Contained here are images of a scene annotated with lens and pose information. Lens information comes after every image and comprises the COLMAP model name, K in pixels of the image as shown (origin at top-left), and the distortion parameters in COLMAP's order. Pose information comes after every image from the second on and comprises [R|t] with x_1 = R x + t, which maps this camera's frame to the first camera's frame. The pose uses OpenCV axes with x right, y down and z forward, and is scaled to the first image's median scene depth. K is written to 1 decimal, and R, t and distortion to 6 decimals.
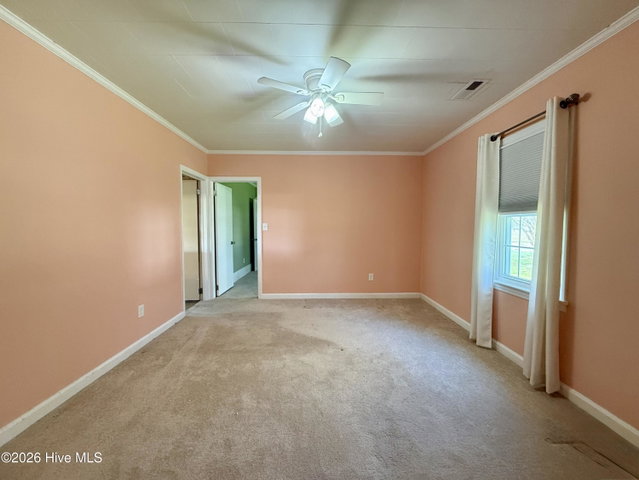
lens RADIAL K [[253.9, 0, 320.7], [0, 253.9, 237.9], [0, 0, 1]] dist [0.000421, 0.000612]
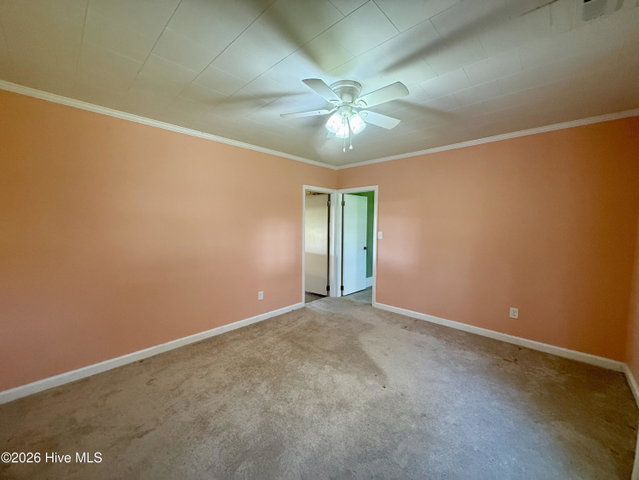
lens RADIAL K [[253.9, 0, 316.6], [0, 253.9, 237.0], [0, 0, 1]] dist [0.000421, 0.000612]
pose [[0.709136, 0.038379, -0.704026, 0.397553], [-0.038056, 0.999145, 0.016136, -0.057715], [0.704044, 0.015350, 0.709991, 0.168457]]
